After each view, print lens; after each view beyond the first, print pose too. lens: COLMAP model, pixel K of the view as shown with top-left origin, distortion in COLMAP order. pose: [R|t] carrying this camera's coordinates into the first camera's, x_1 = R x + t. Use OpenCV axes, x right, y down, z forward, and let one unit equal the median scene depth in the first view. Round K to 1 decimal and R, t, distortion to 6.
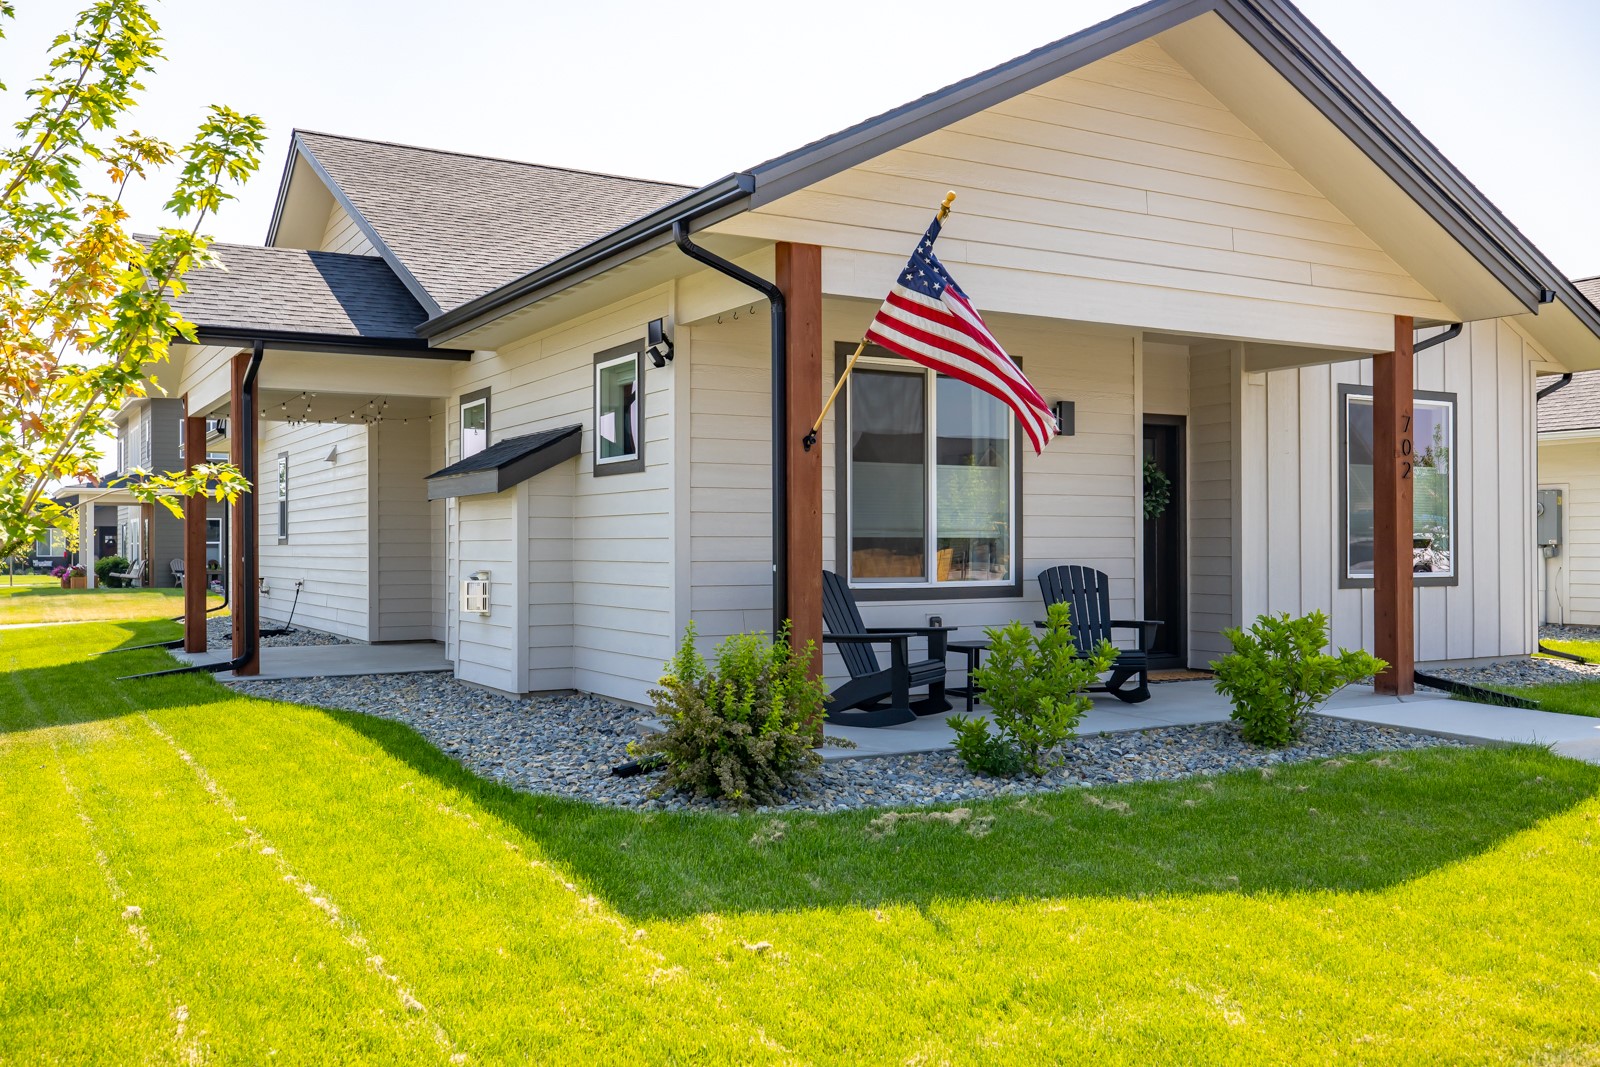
lens RADIAL K [[1410.5, 0, 806.1], [0, 1410.5, 541.4], [0, 0, 1]] dist [-0.001298, 0.004430]
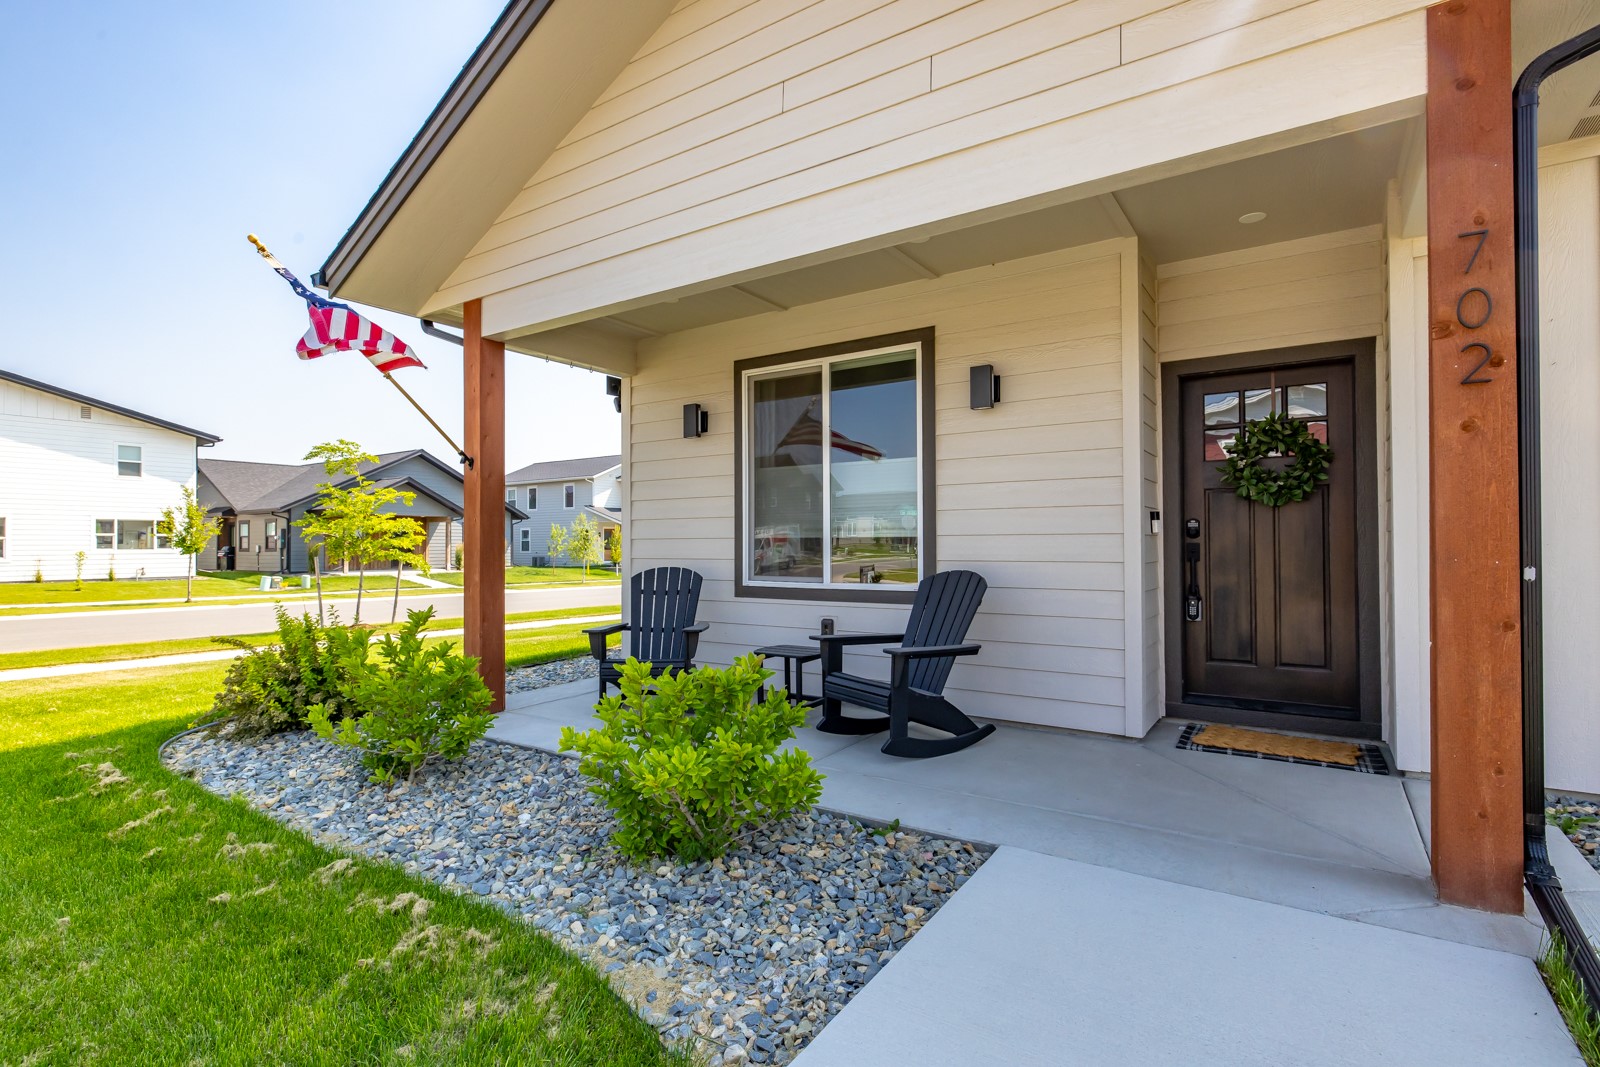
lens RADIAL K [[773.7, 0, 794.2], [0, 773.7, 536.6], [0, 0, 1]] dist [-0.003445, -0.000376]
pose [[0.430556, -0.008427, -0.902525, 0.528553], [0.007391, 0.999956, -0.005811, -0.000533], [0.902534, -0.004169, 0.430599, 0.704145]]
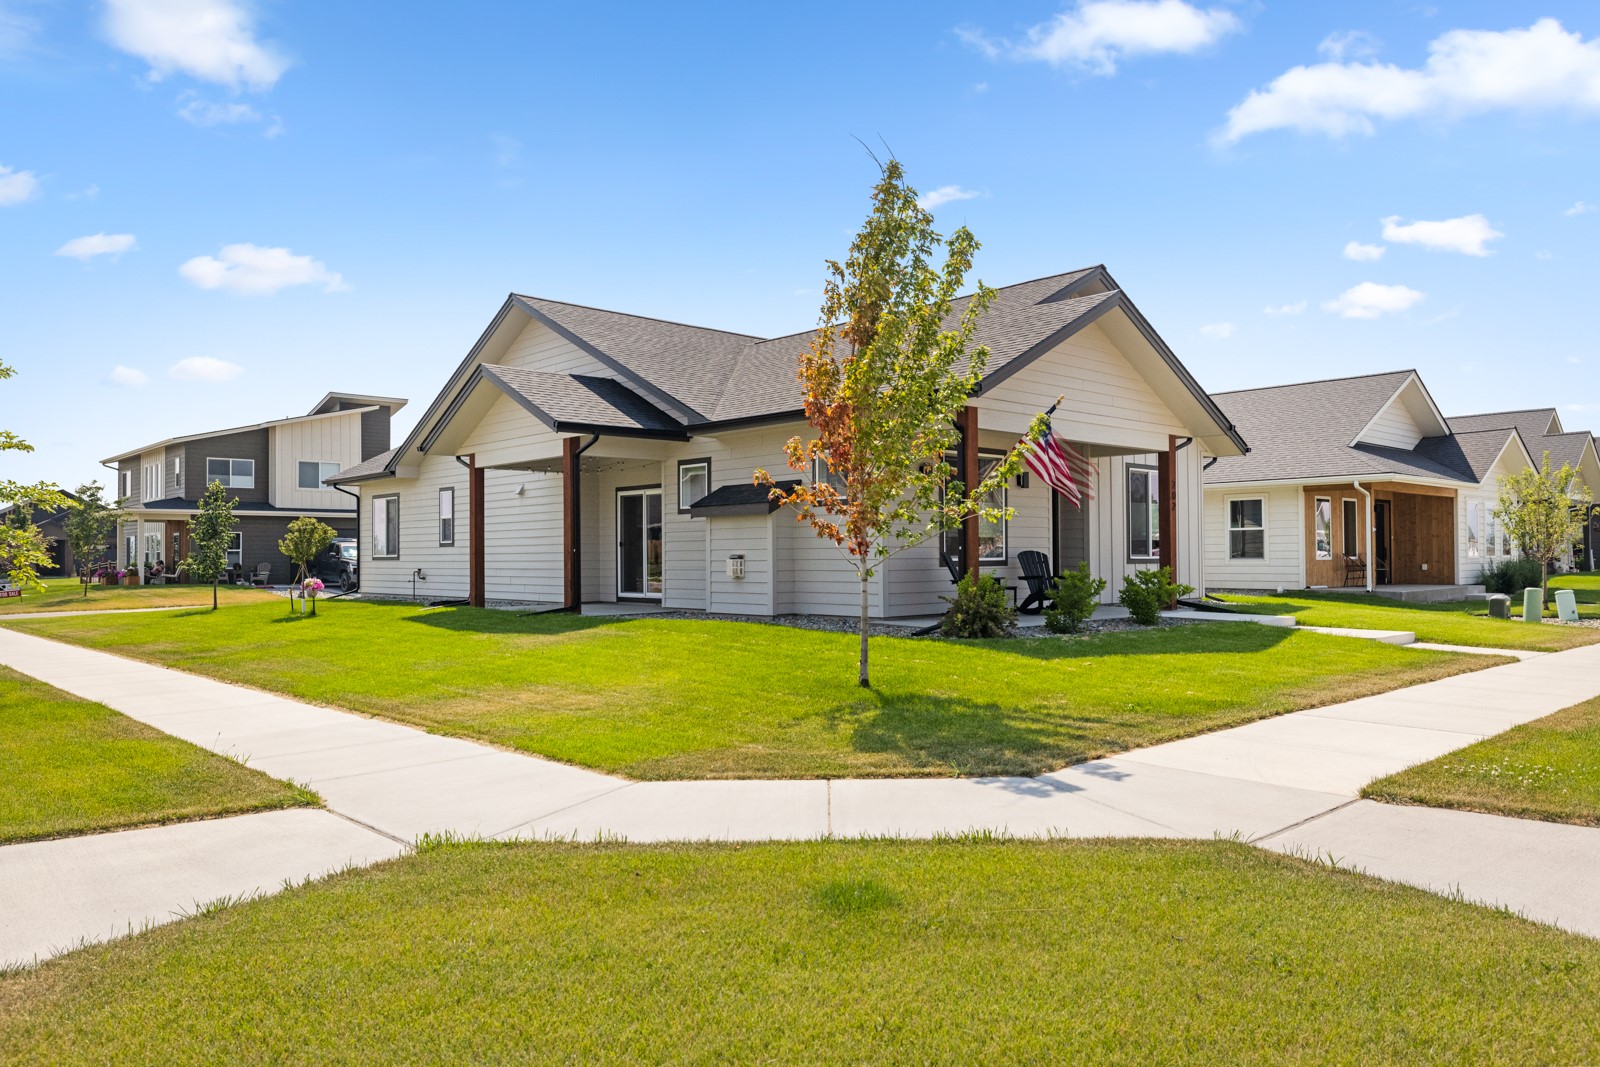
lens RADIAL K [[1094.5, 0, 800.0], [0, 1094.5, 533.5], [0, 0, 1]] dist [0.001376, 0.000146]
pose [[0.974510, 0.001494, 0.224338, -0.493914], [0.002523, 0.999842, -0.017616, 0.019059], [-0.224329, 0.017732, 0.974352, -0.489486]]
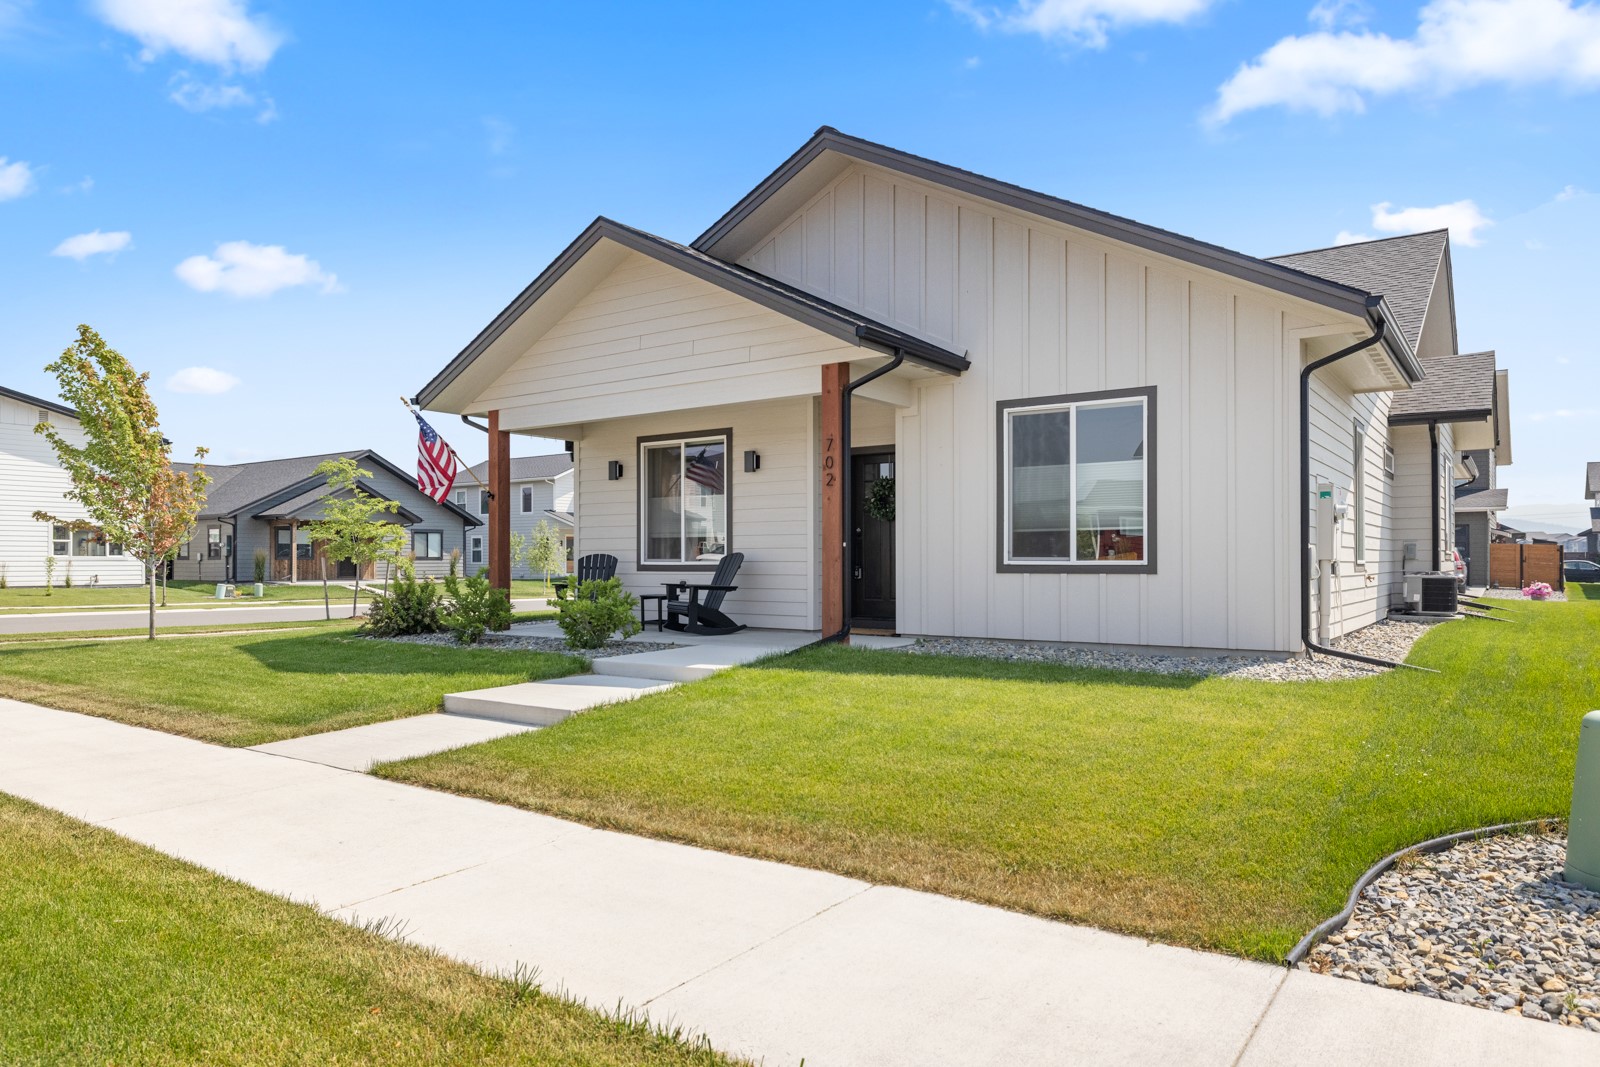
lens RADIAL K [[1027.2, 0, 791.9], [0, 1027.2, 555.7], [0, 0, 1]] dist [-0.003971, -0.000316]
pose [[0.406973, -0.001335, -0.913439, 1.259938], [0.005052, 0.999987, 0.000789, 0.019400], [0.913426, -0.004935, 0.406975, 0.558159]]
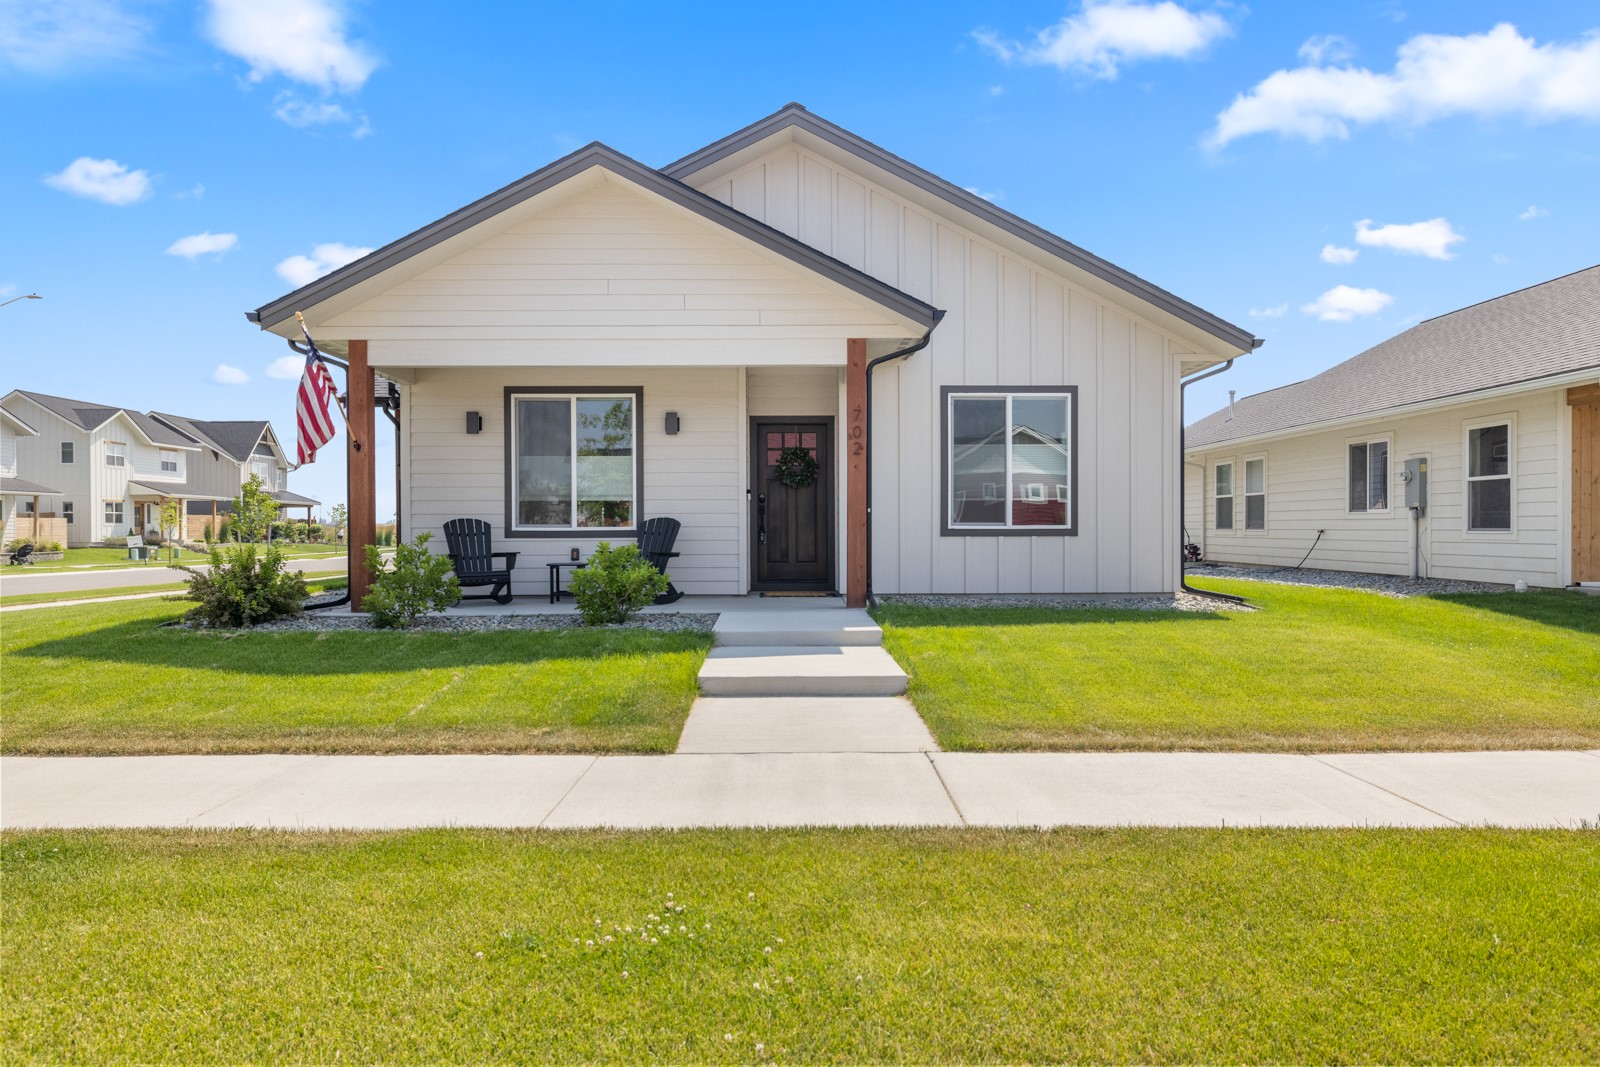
lens RADIAL K [[1002.2, 0, 800.0], [0, 1002.2, 533.5], [0, 0, 1]] dist [-0.001251, 0.000100]
pose [[0.869410, 0.004630, -0.494069, 0.844611], [0.002620, 0.999899, 0.013980, 0.018796], [0.494084, -0.013449, 0.869310, 0.104132]]
